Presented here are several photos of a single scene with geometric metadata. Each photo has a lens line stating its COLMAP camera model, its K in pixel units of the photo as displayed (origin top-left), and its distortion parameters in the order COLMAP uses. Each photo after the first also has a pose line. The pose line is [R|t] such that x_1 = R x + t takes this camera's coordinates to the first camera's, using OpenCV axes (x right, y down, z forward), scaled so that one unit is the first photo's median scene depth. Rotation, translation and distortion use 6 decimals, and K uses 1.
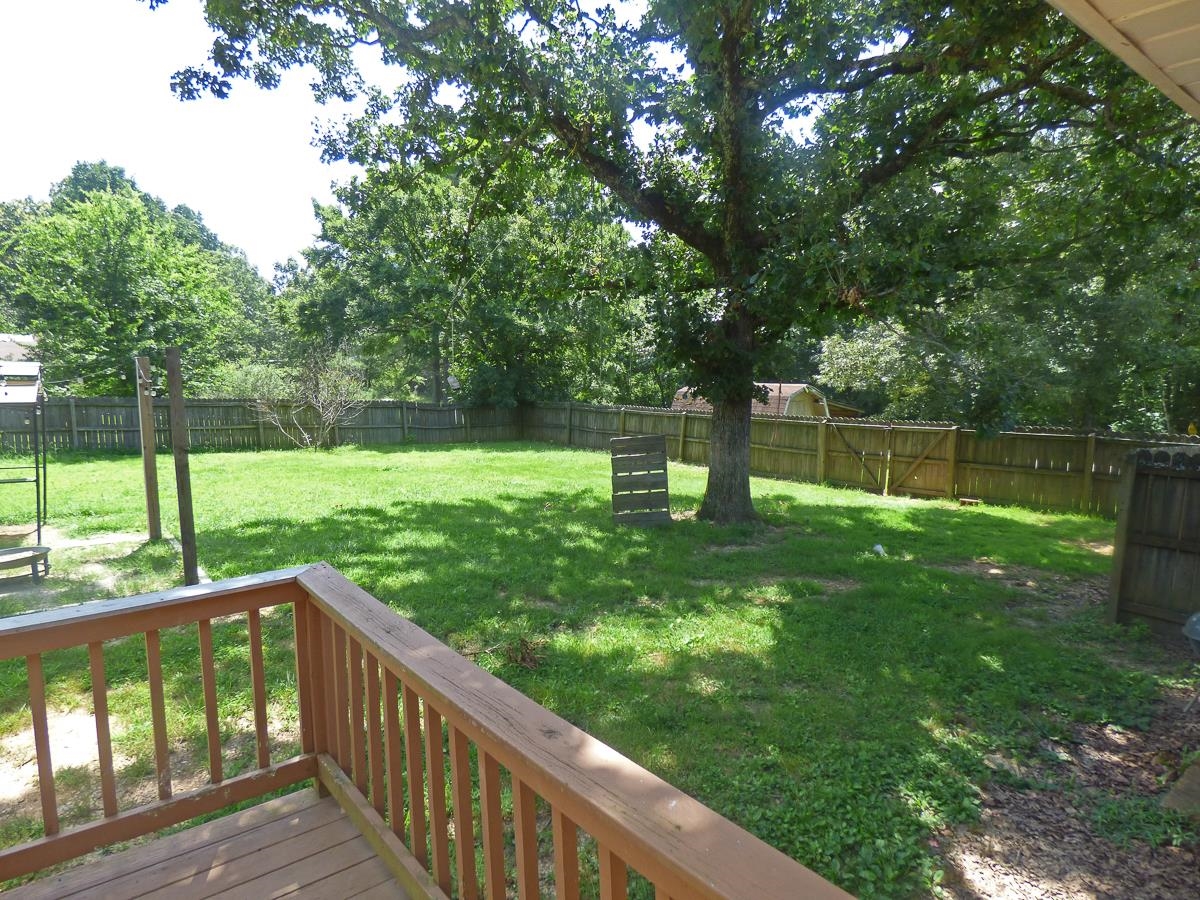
lens RADIAL K [[728.5, 0, 598.4], [0, 728.5, 445.6], [0, 0, 1]] dist [-0.008709, -0.000922]
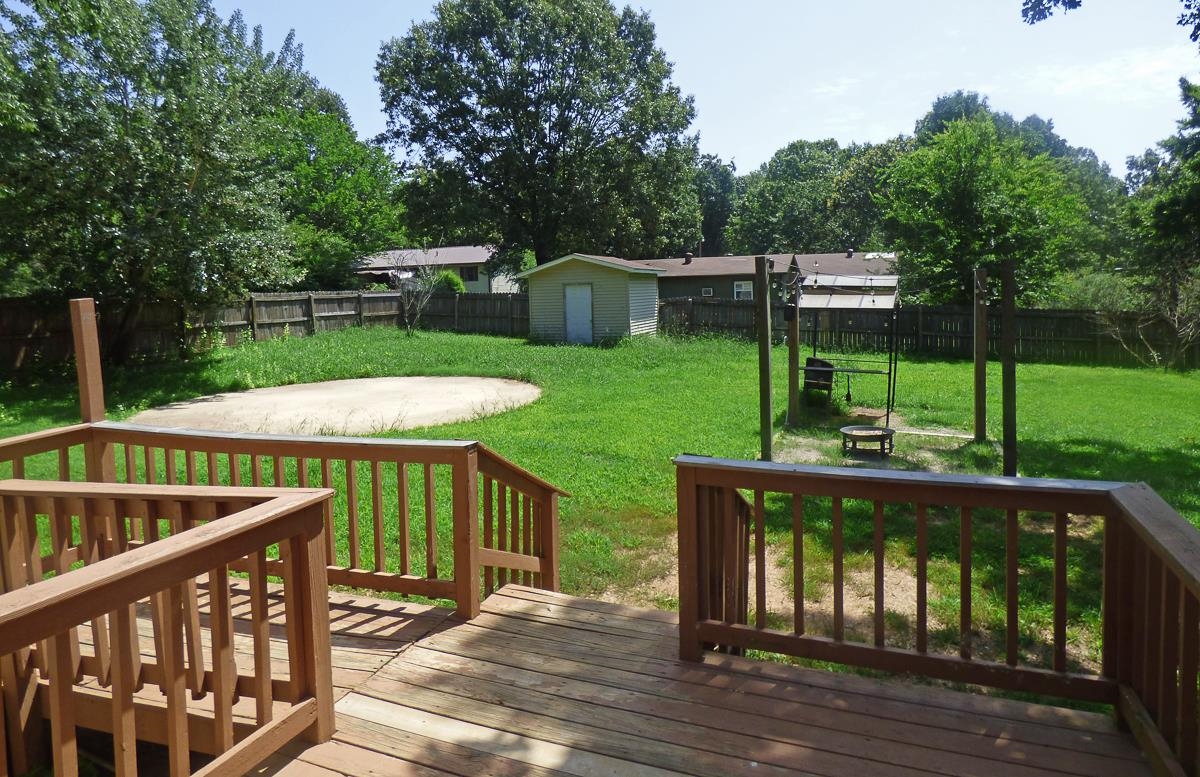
lens RADIAL K [[731.6, 0, 612.0], [0, 731.6, 324.7], [0, 0, 1]] dist [-0.007561, -0.000059]
pose [[0.517763, 0.037763, -0.854690, 0.010610], [-0.074140, 0.997248, -0.000851, 0.001453], [0.852305, 0.063807, 0.519138, -0.014313]]
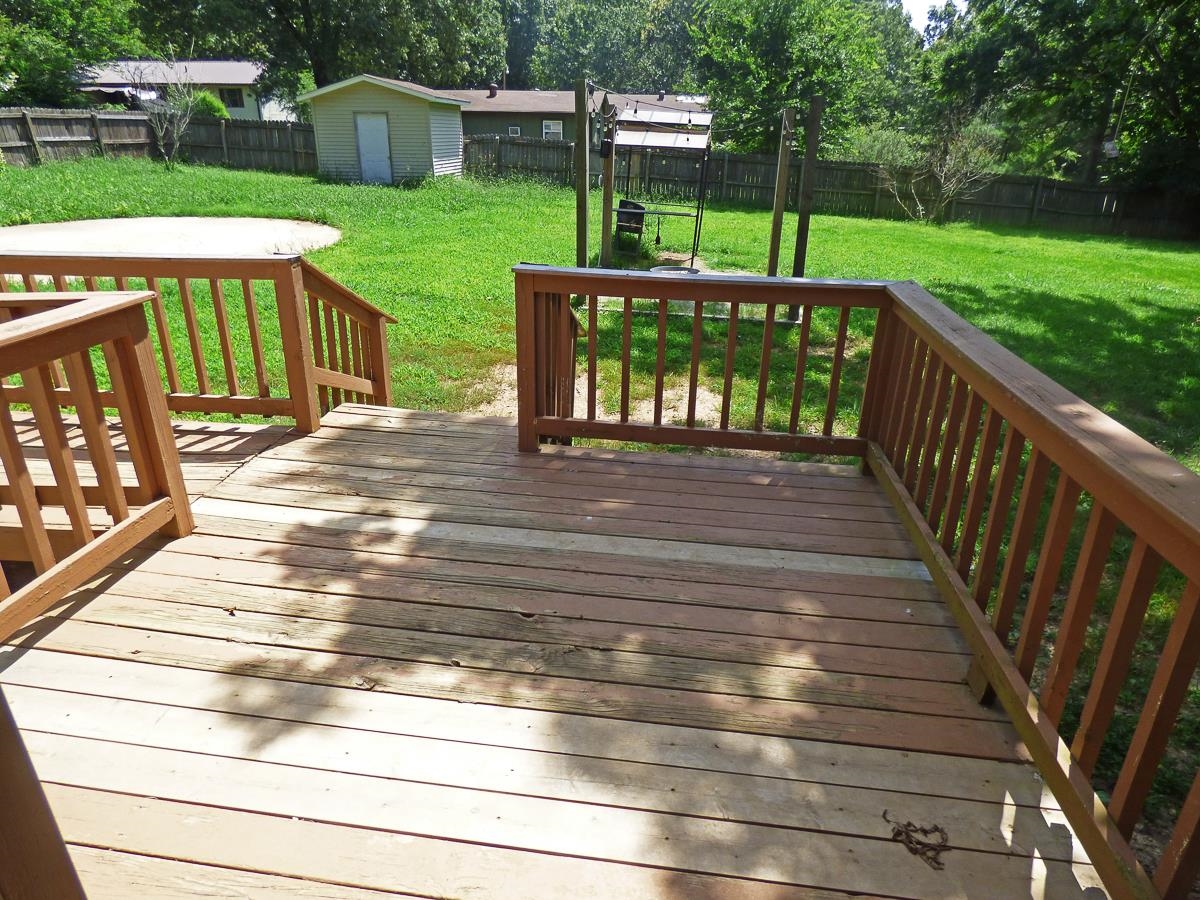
lens RADIAL K [[728.9, 0, 604.4], [0, 728.9, 437.5], [0, 0, 1]] dist [-0.004671, -0.000998]
pose [[0.710233, 0.292700, -0.640231, 0.012536], [-0.100767, 0.942367, 0.319046, 0.013292], [0.696717, -0.162083, 0.698795, -0.025173]]
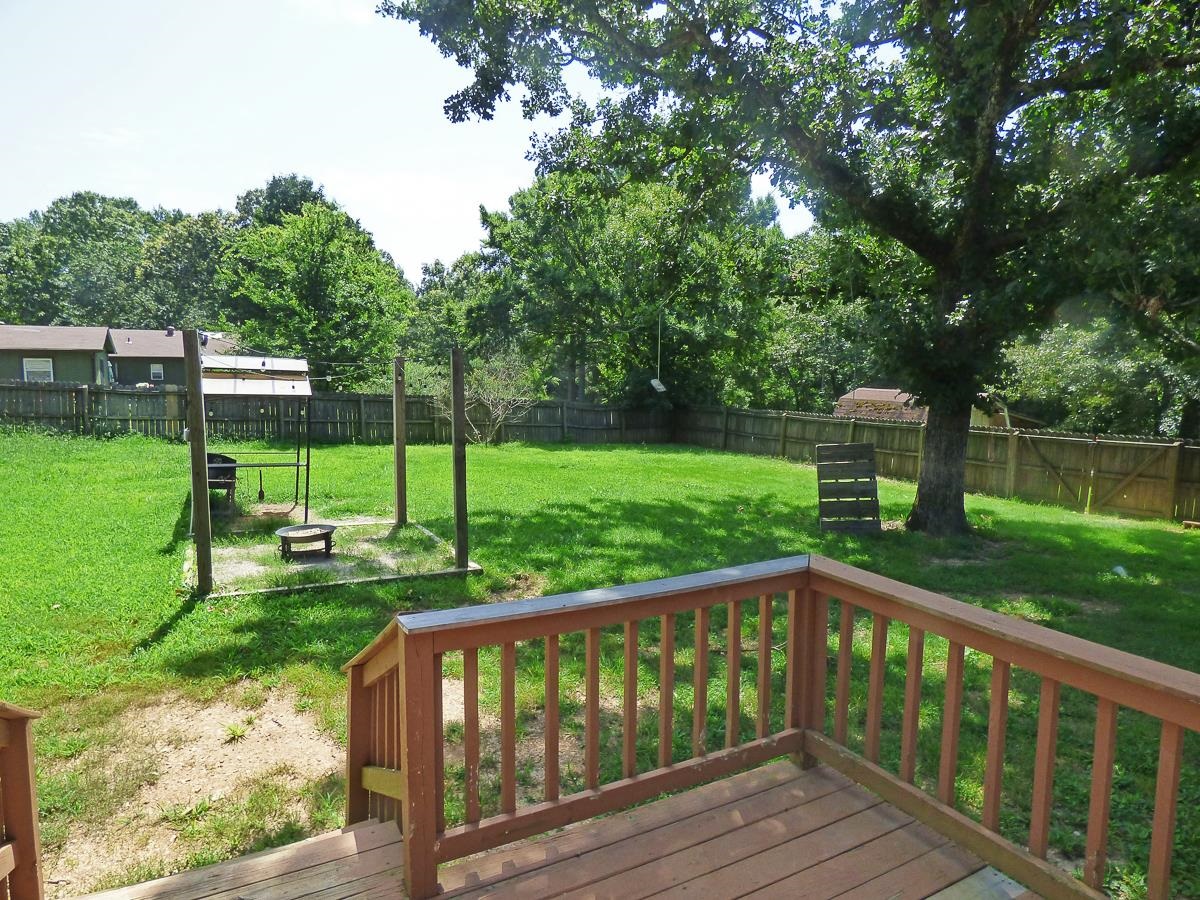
lens RADIAL K [[728.1, 0, 601.5], [0, 728.1, 441.8], [0, 0, 1]] dist [-0.013577, -0.001542]
pose [[0.987674, 0.032224, -0.153172, -0.093055], [-0.033505, 0.999422, -0.005785, 0.001839], [0.152897, 0.010846, 0.988183, -0.022040]]
